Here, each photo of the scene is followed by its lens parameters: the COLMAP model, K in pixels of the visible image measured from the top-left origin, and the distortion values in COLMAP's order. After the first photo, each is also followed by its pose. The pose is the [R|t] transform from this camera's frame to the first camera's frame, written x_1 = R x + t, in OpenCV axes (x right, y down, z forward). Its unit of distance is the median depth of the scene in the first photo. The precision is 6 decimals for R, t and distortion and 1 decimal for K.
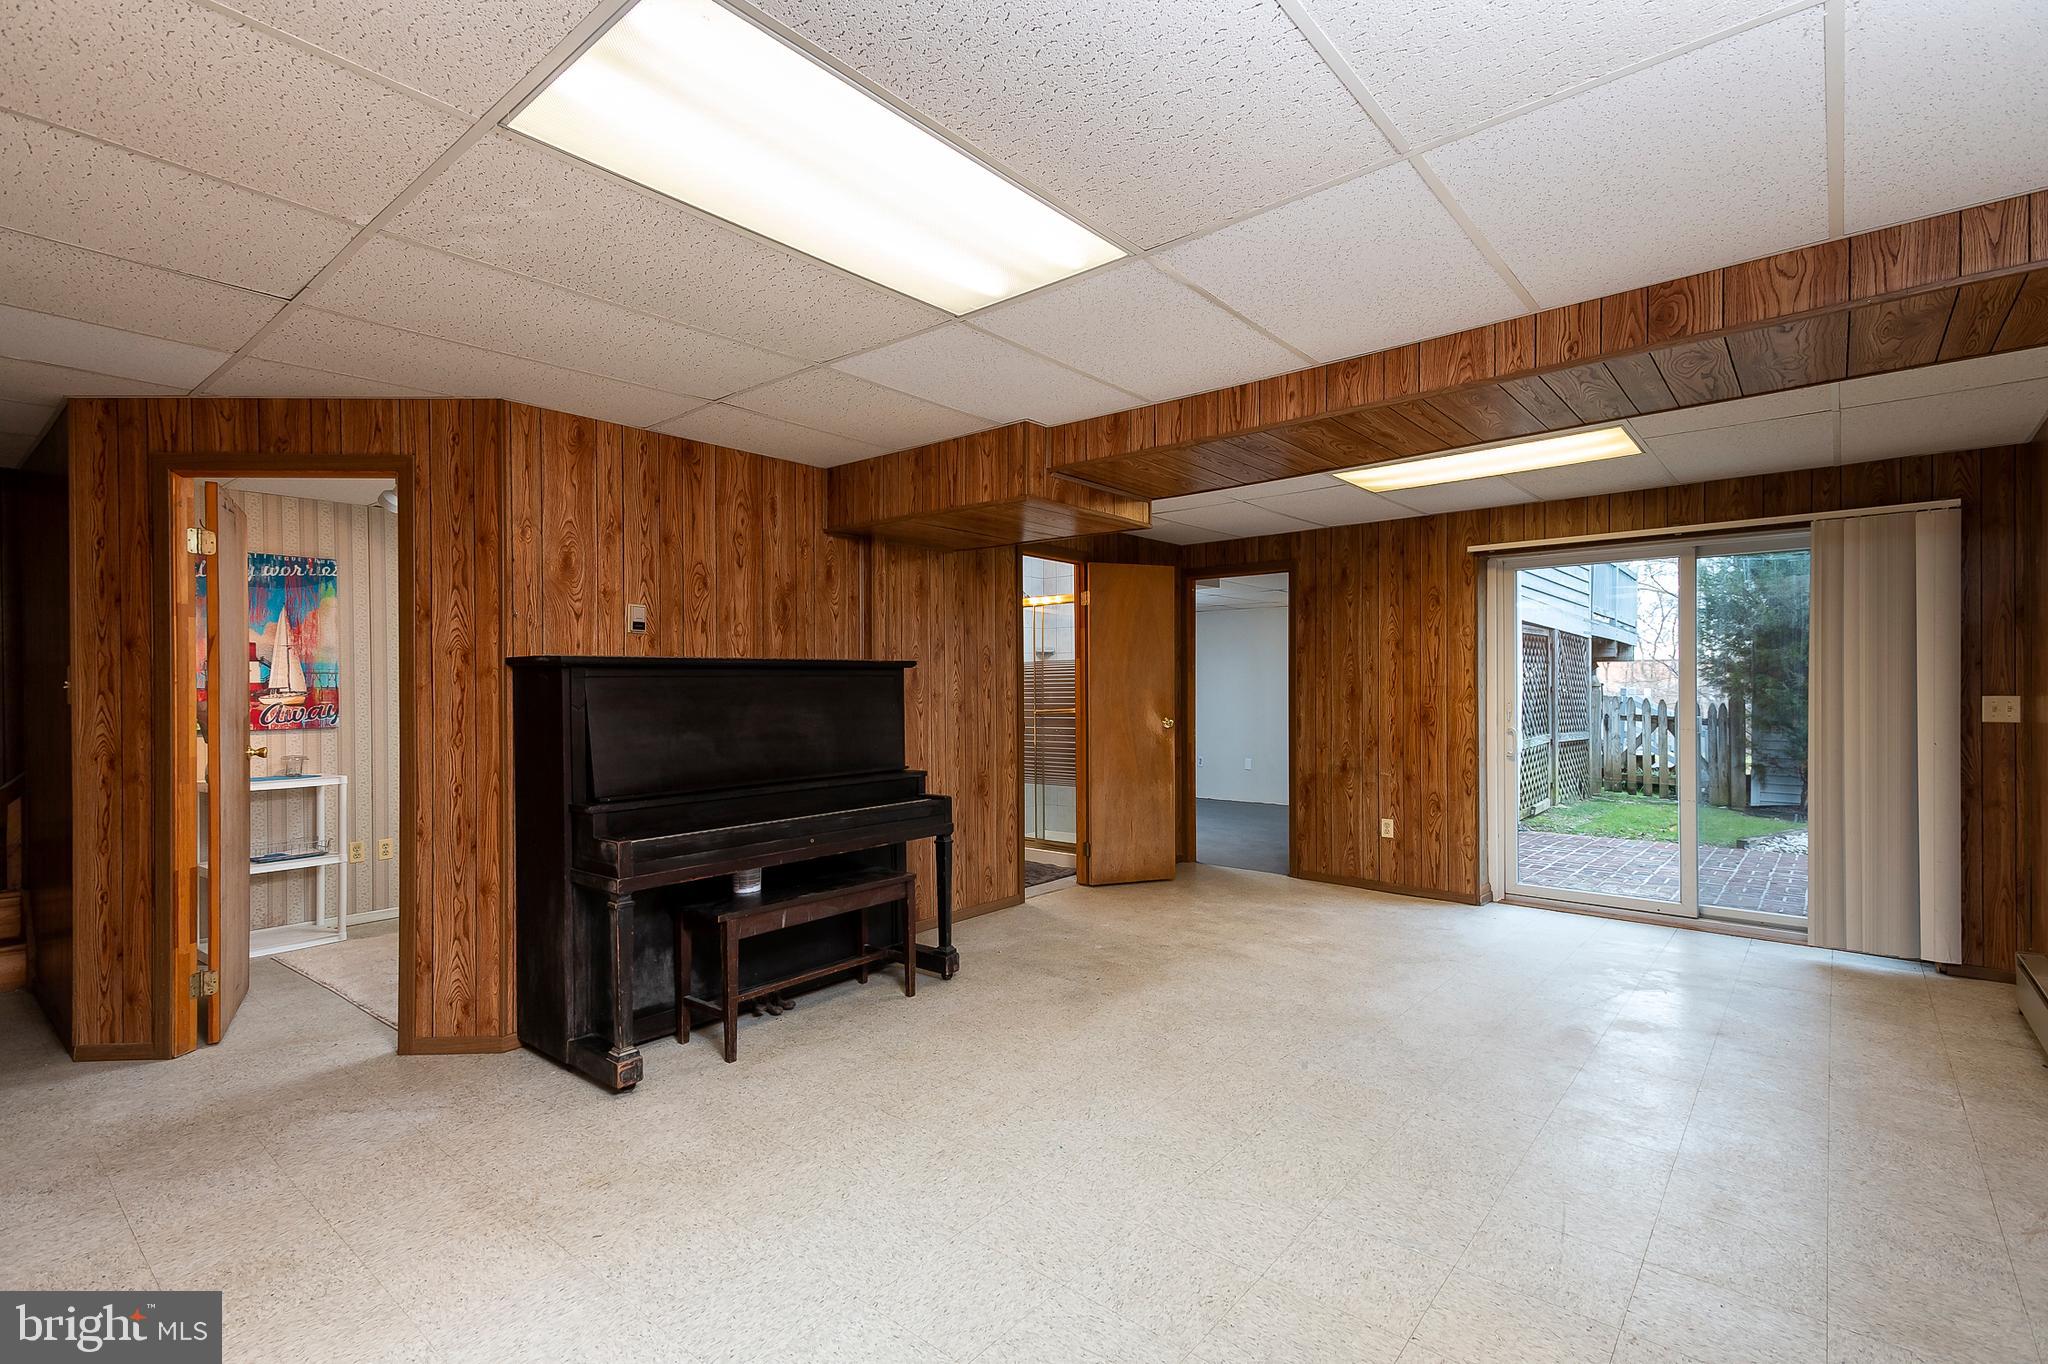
lens RADIAL K [[944.8, 0, 1021.8], [0, 944.8, 685.8], [0, 0, 1]] dist [0.030814, -0.001526]
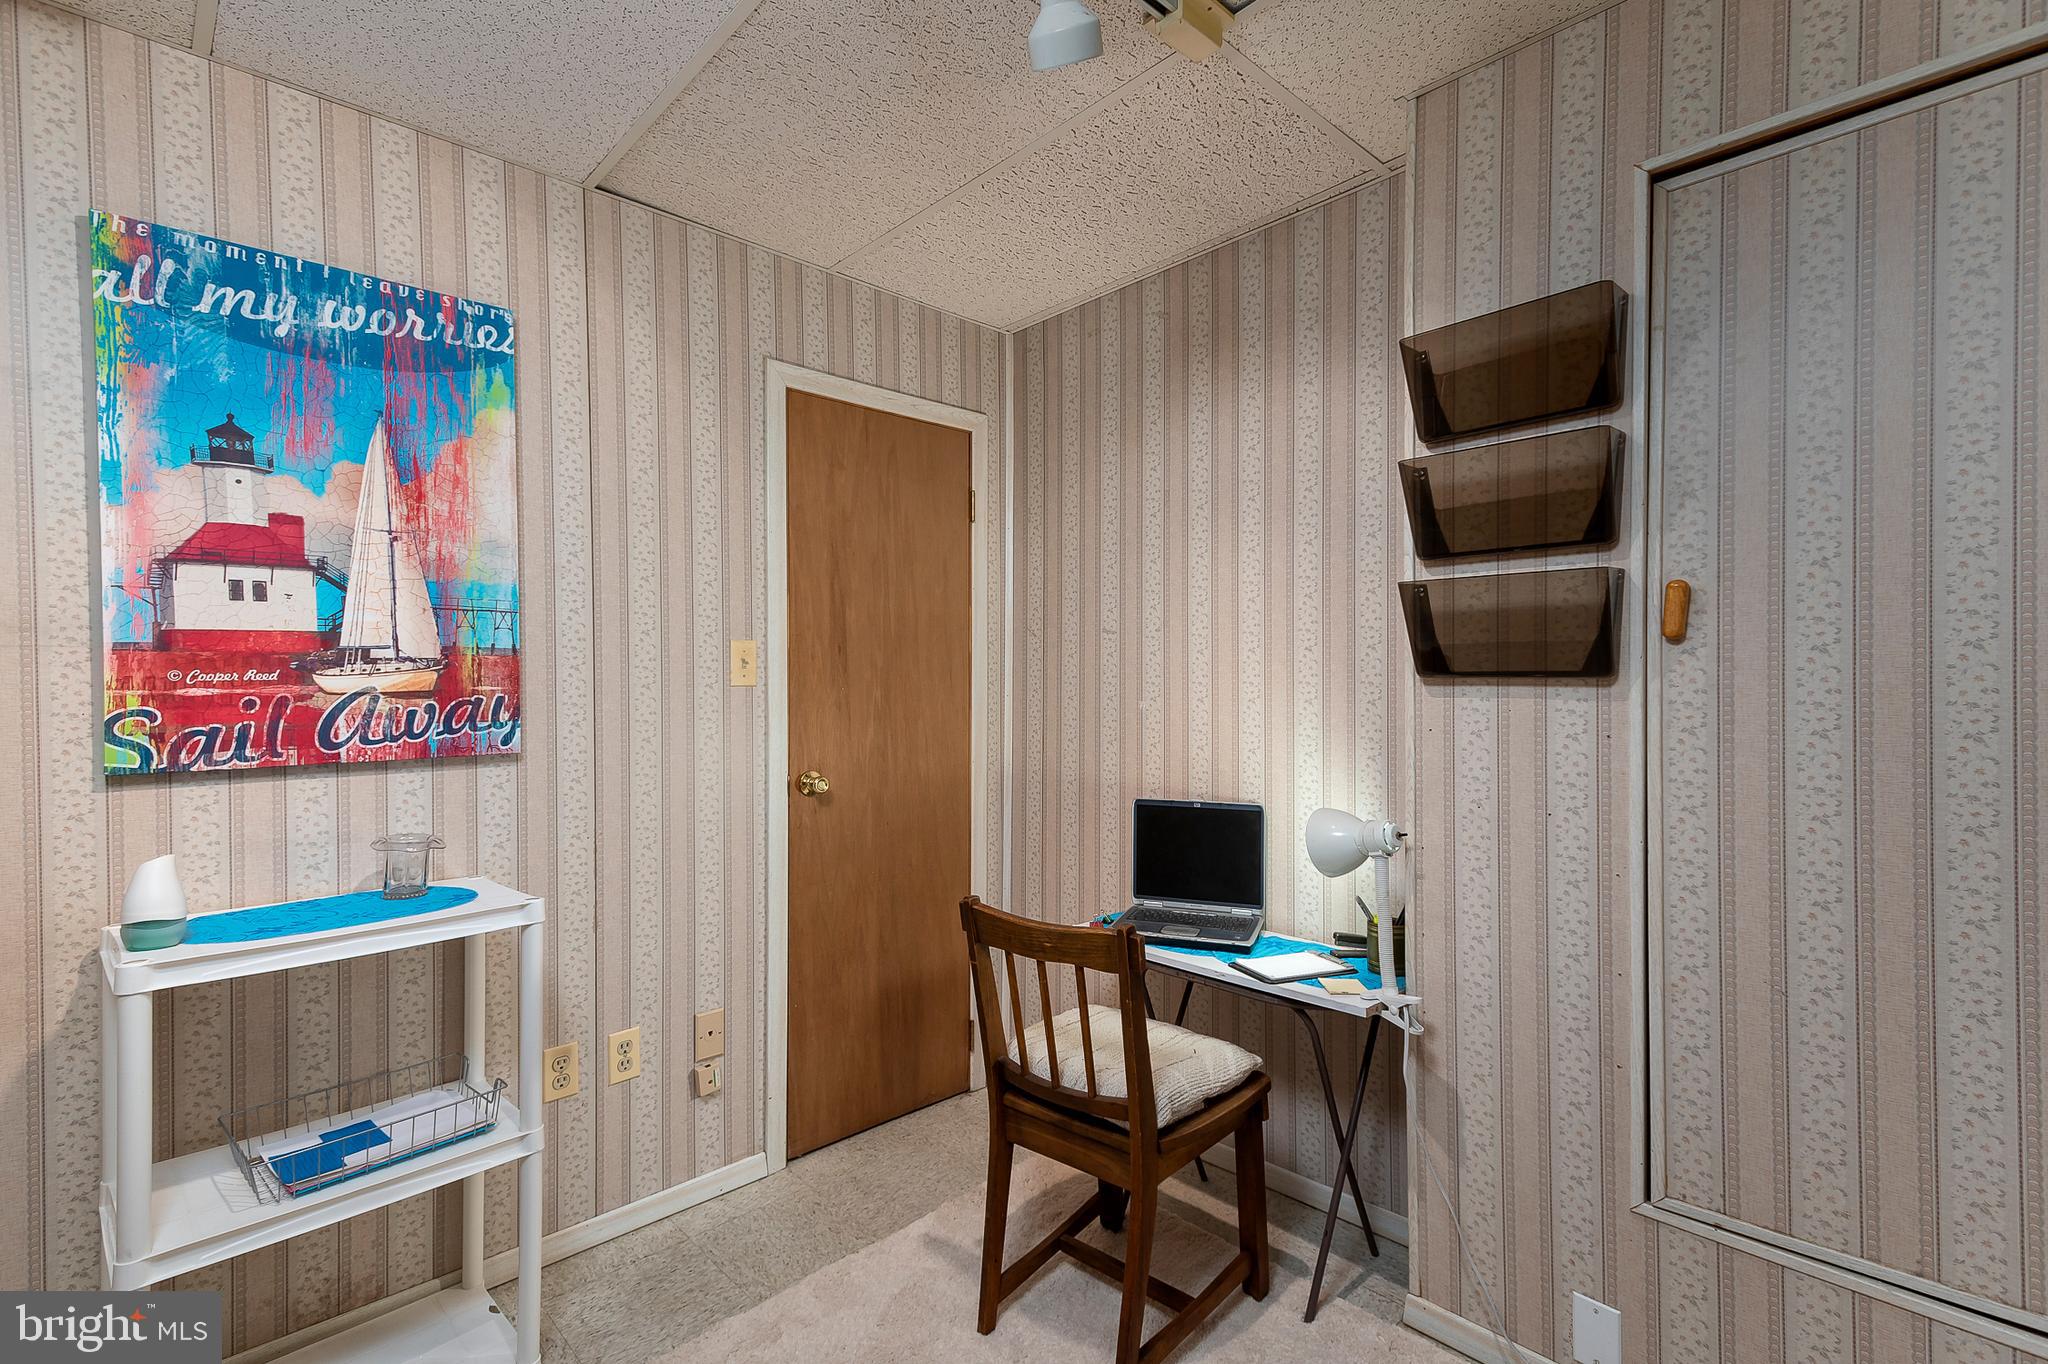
lens RADIAL K [[944.8, 0, 1028.2], [0, 944.8, 683.8], [0, 0, 1]] dist [0.030814, -0.001526]
pose [[0.993587, 0.002975, -0.113028, -0.479525], [-0.002136, 0.999969, 0.007547, 0.012265], [0.113047, -0.007257, 0.993563, 0.661719]]
